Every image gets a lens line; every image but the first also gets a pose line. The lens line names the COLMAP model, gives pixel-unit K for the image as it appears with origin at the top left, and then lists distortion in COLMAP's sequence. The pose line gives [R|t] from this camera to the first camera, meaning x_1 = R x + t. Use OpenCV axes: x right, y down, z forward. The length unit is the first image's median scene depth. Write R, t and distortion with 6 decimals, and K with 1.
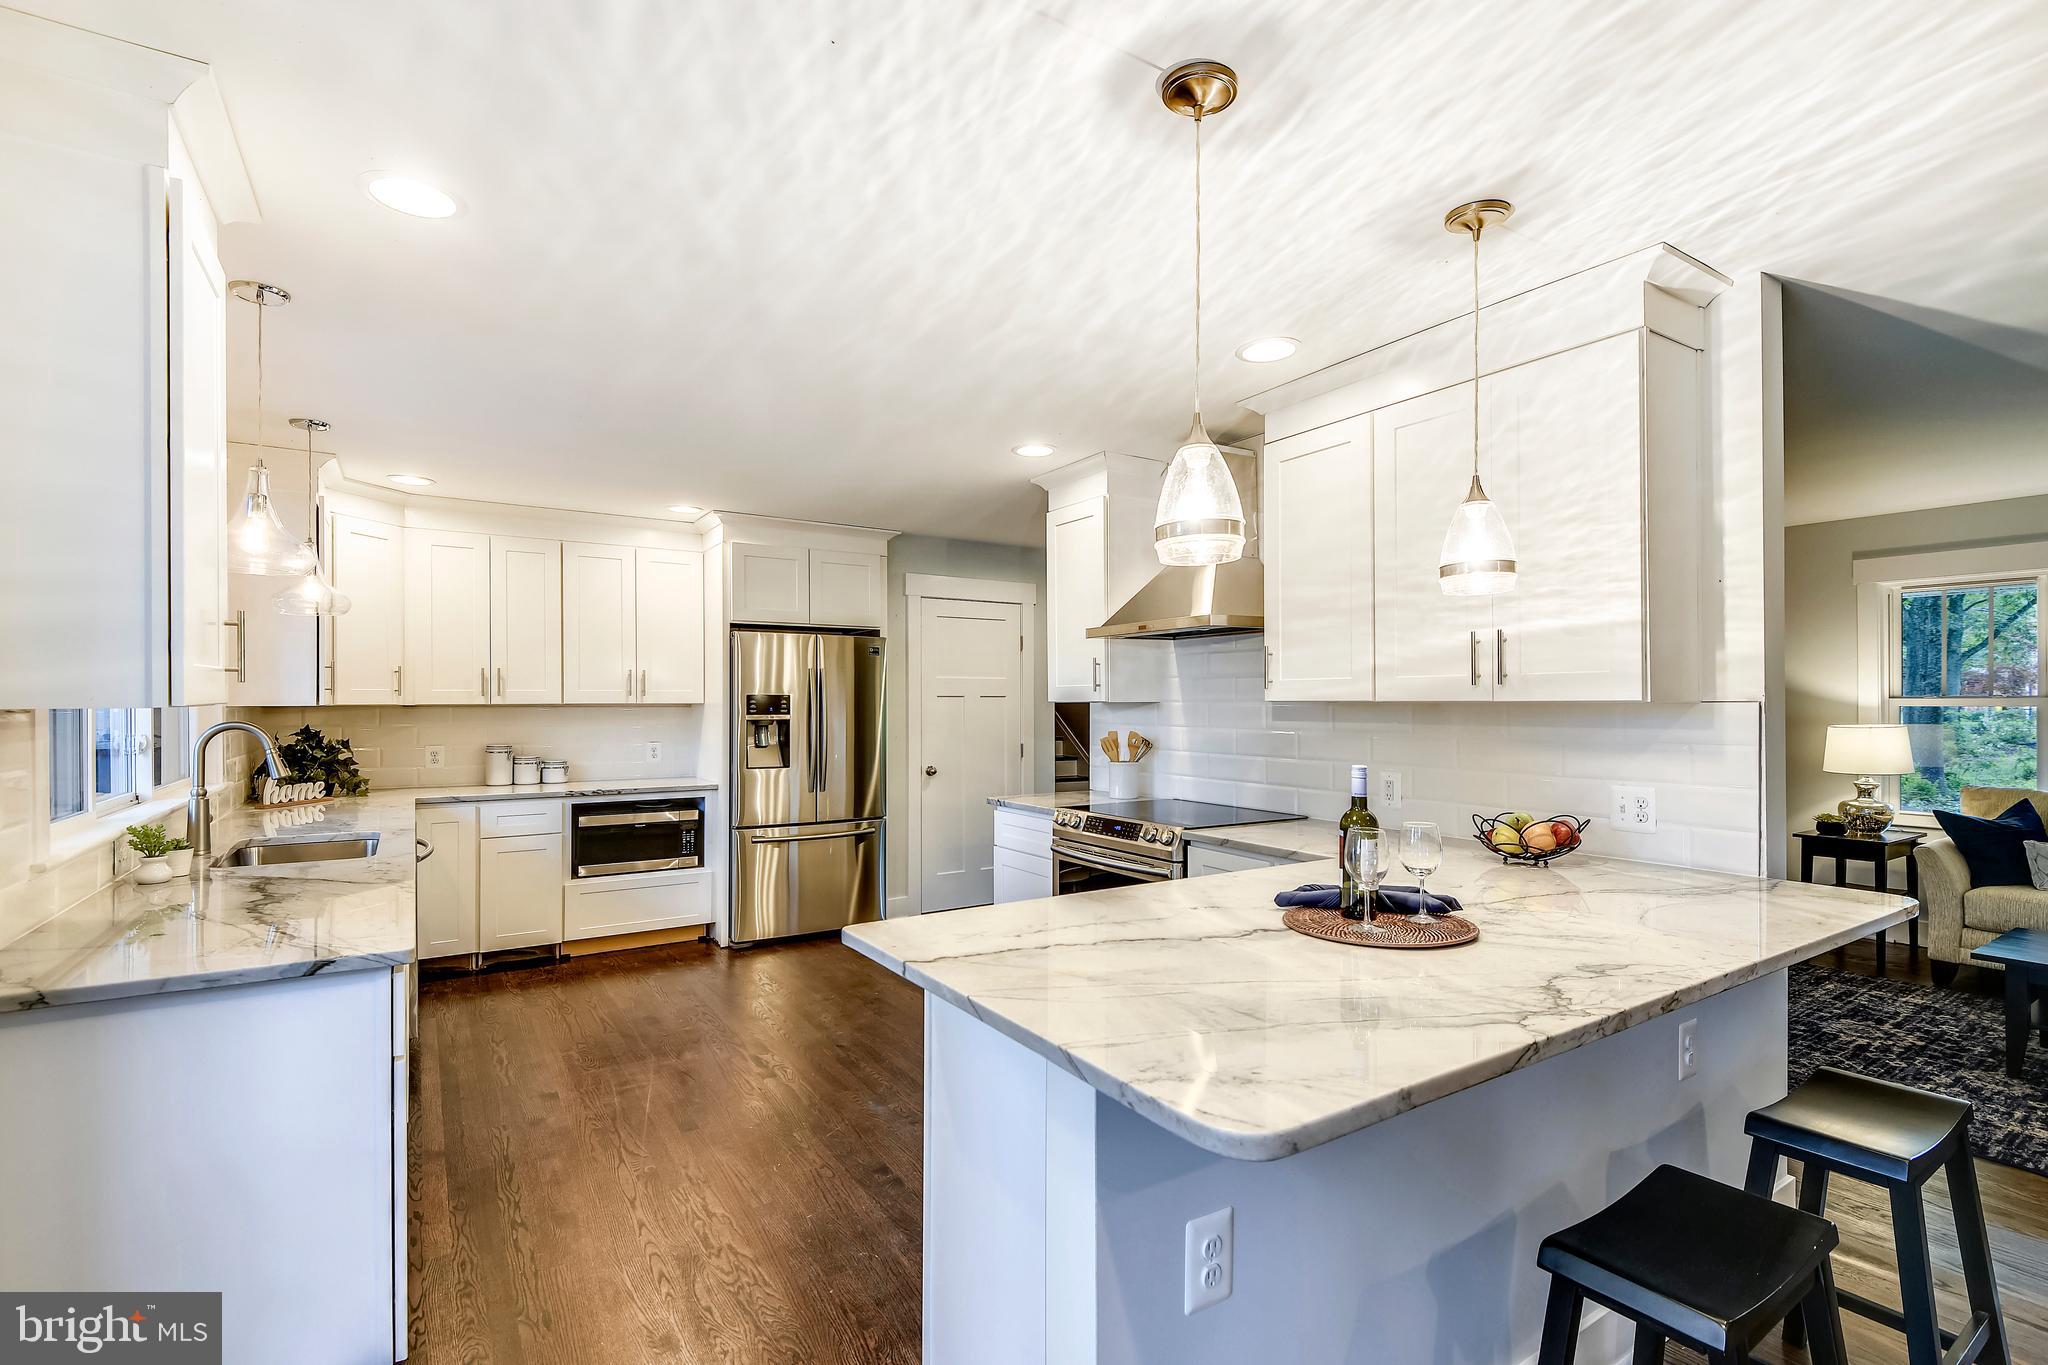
lens RADIAL K [[936.3, 0, 1031.6], [0, 936.3, 682.5], [0, 0, 1]] dist [0.010472, -0.006118]
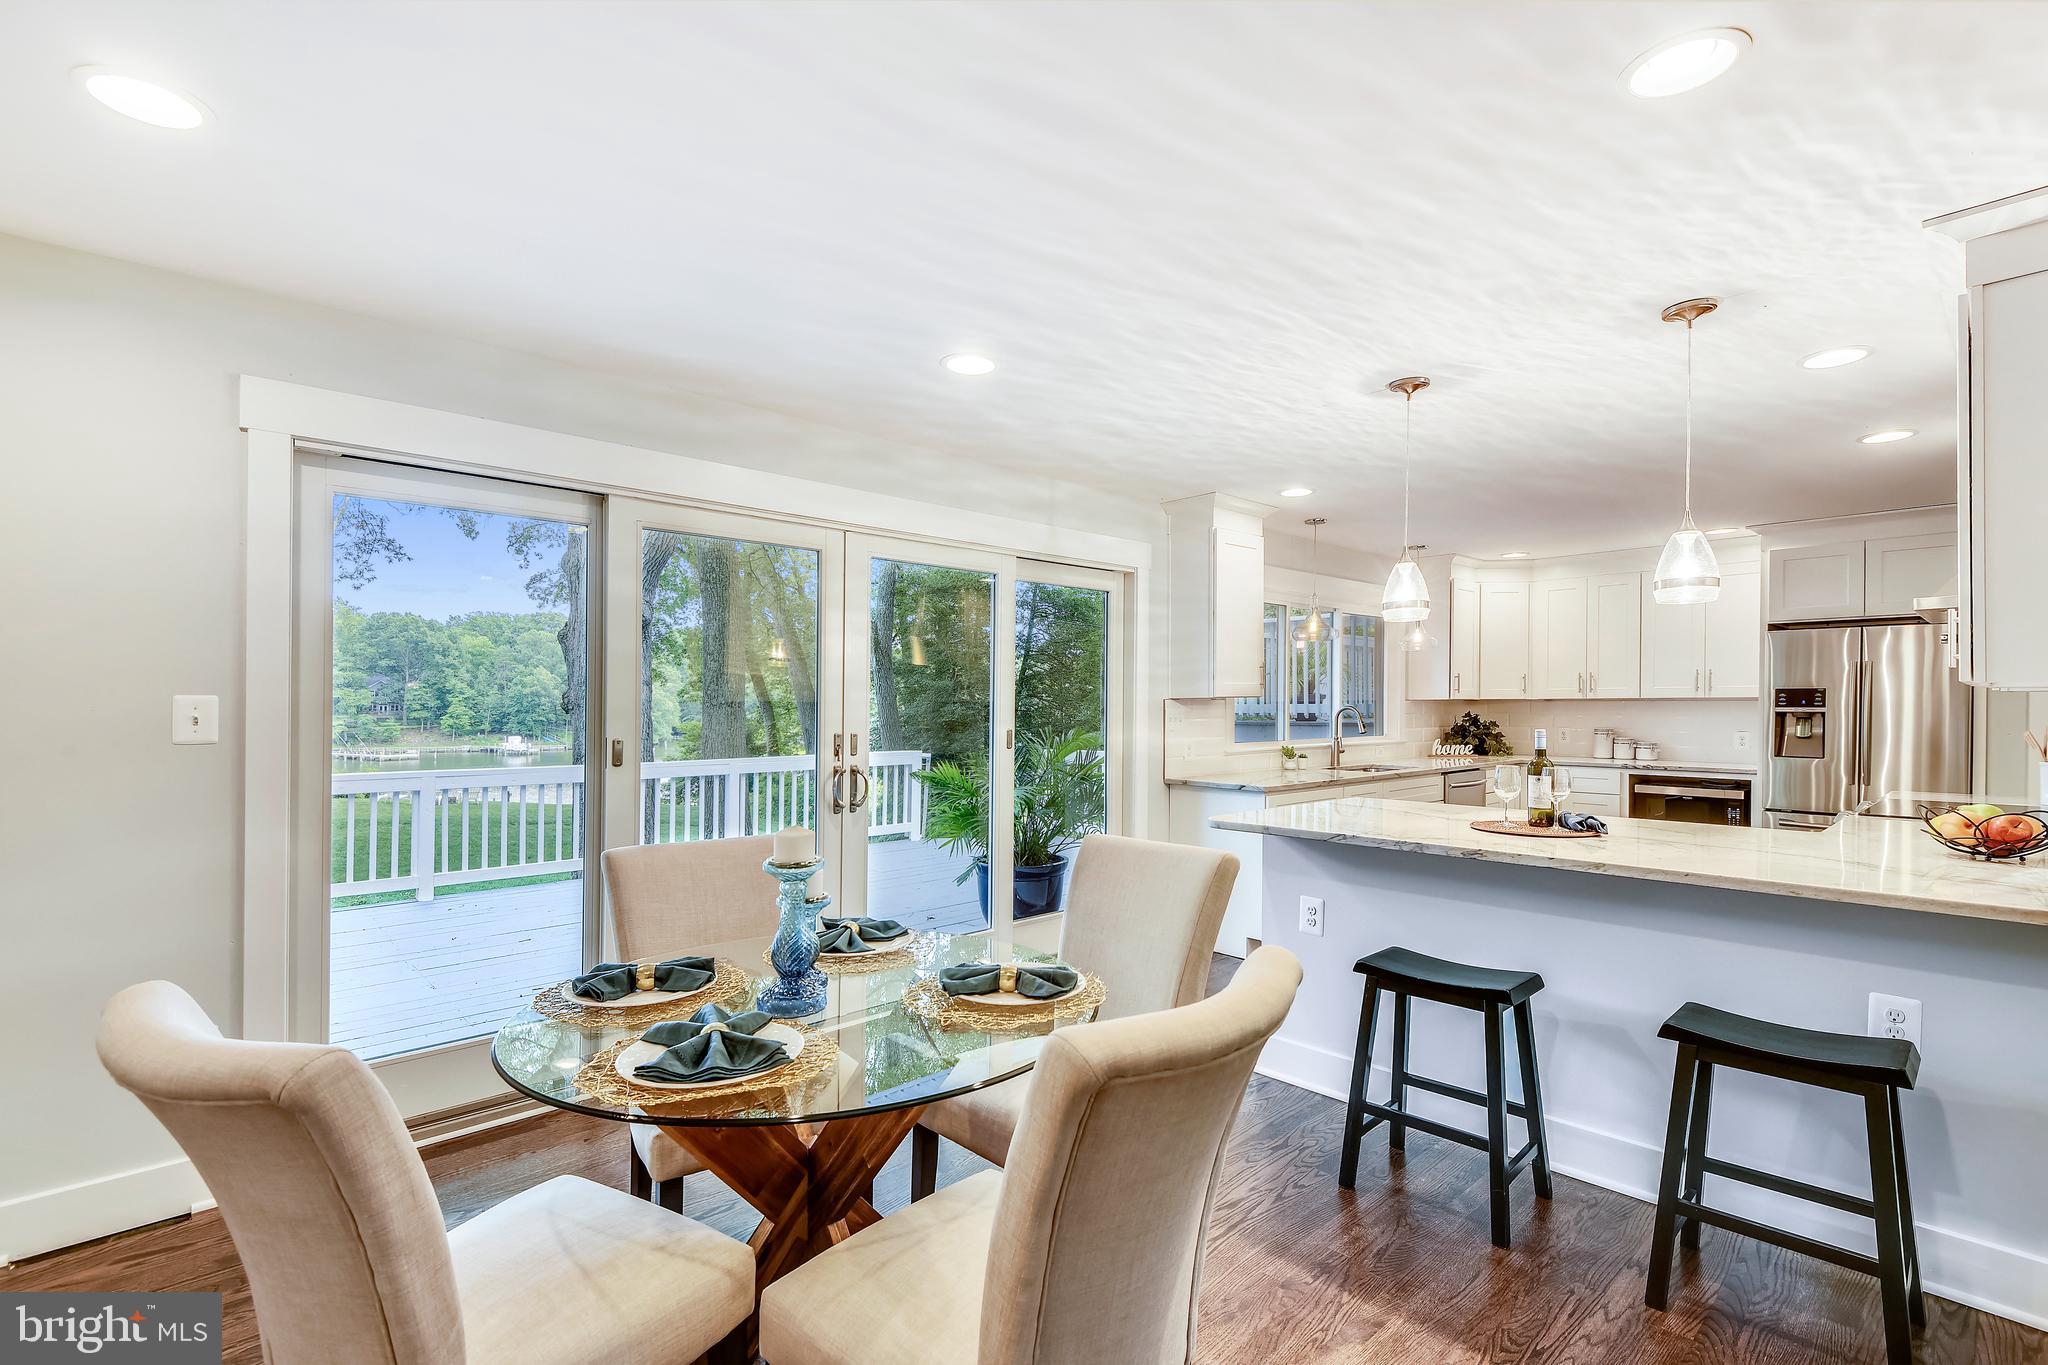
lens RADIAL K [[924.9, 0, 1030.0], [0, 924.9, 696.5], [0, 0, 1]] dist [0.020681, -0.005237]
pose [[0.168347, -0.009514, -0.985682, 0.723752], [0.022513, 0.999730, -0.005805, 0.009923], [0.985471, -0.021214, 0.168515, -0.052911]]
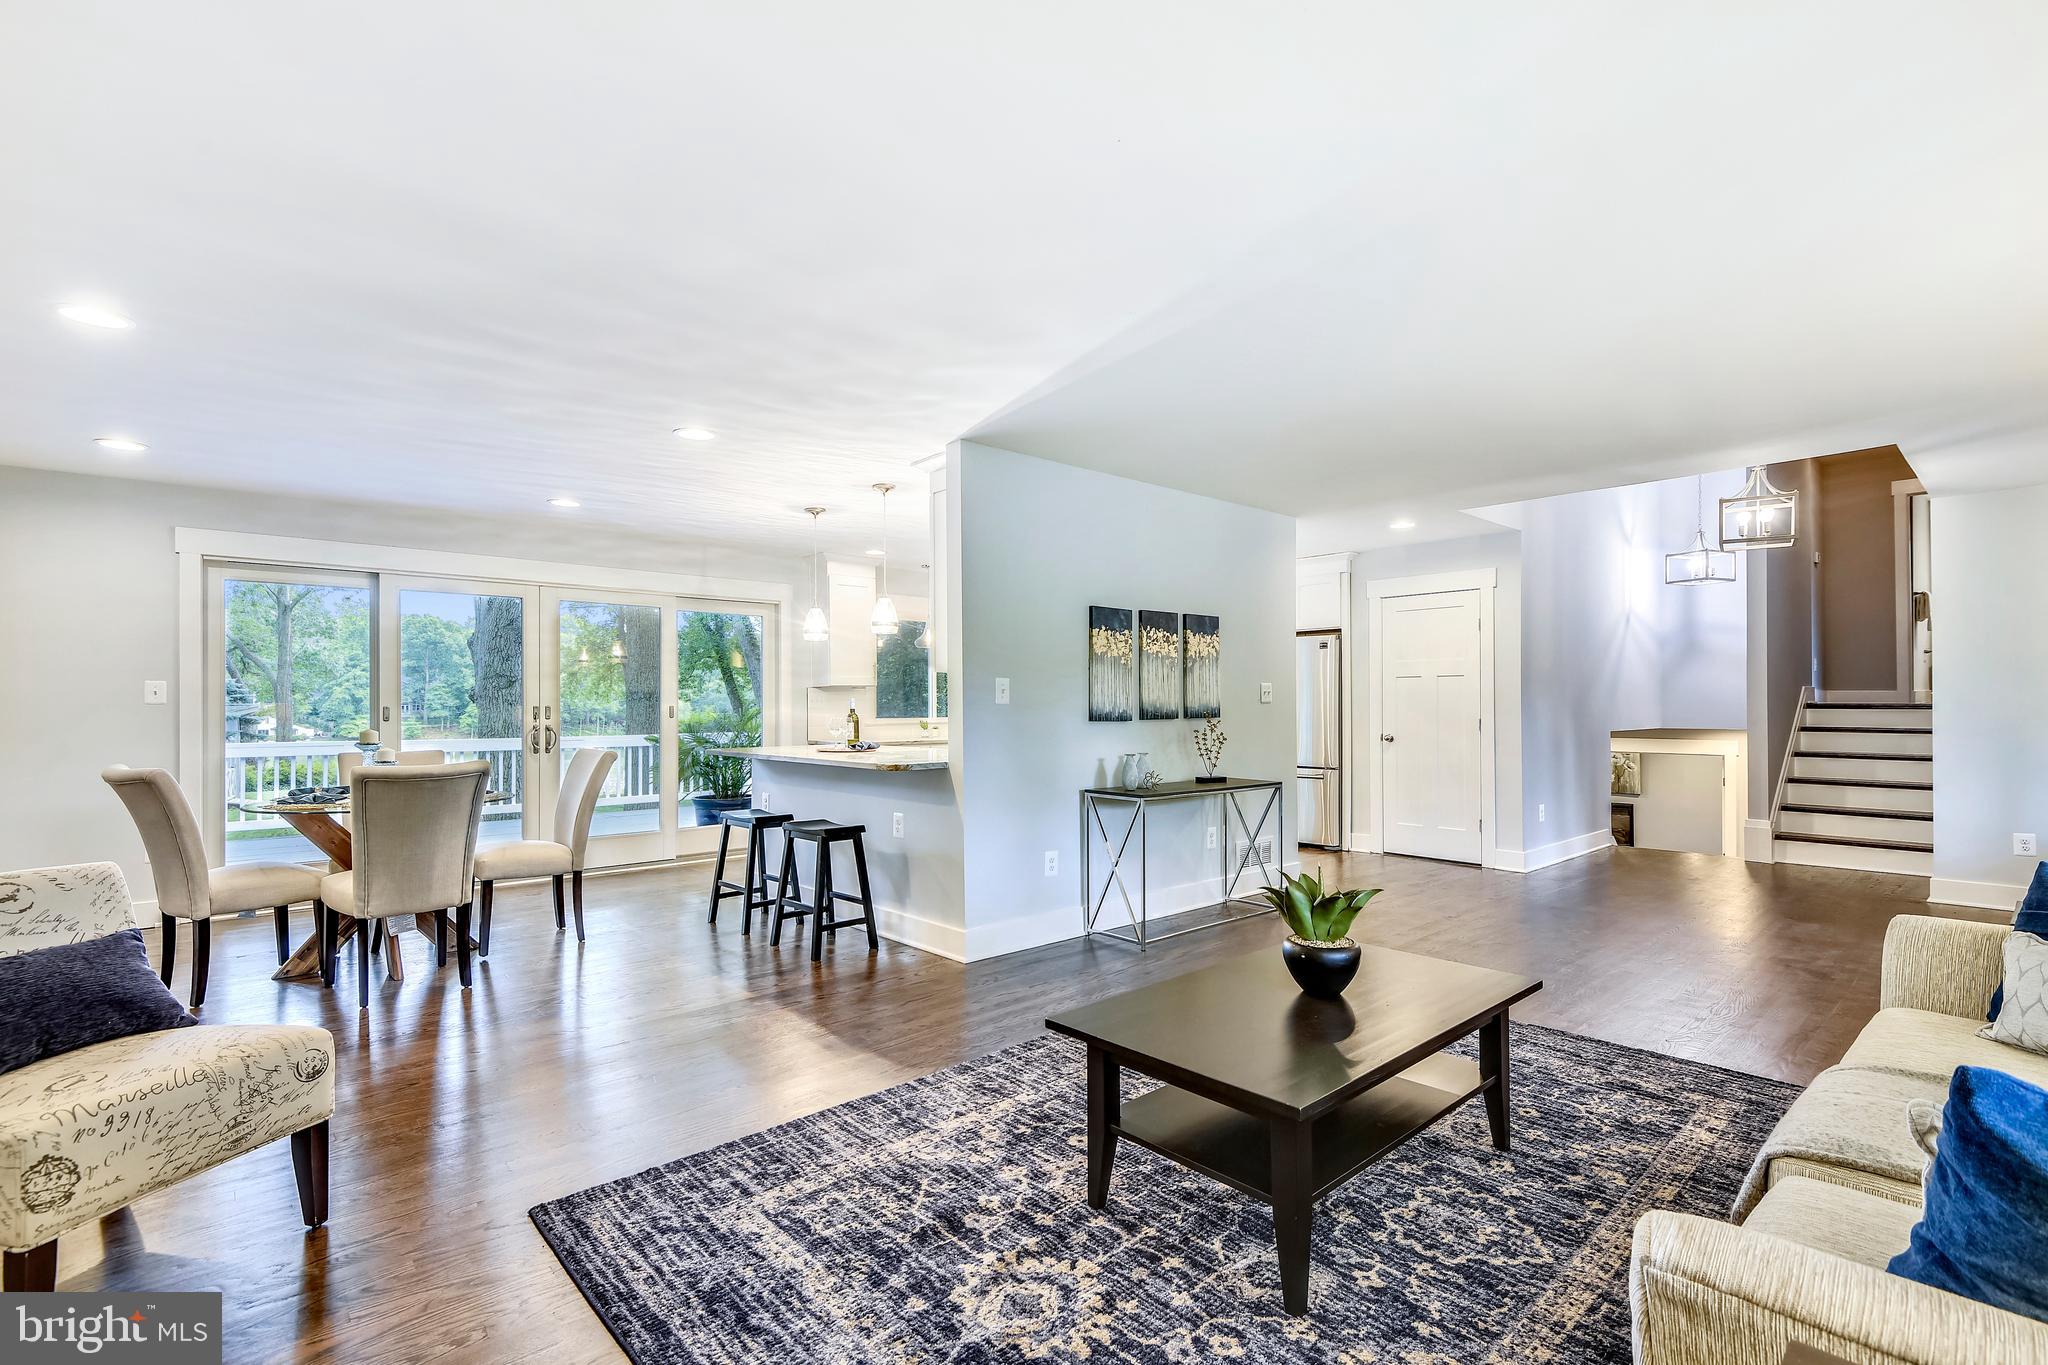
lens RADIAL K [[936.3, 0, 1014.9], [0, 936.3, 671.1], [0, 0, 1]] dist [0.010472, -0.006118]
pose [[0.134405, -0.035939, -0.990275, 1.398378], [0.022799, 0.999190, -0.033169, 0.046932], [0.990664, -0.018120, 0.135115, 0.459135]]
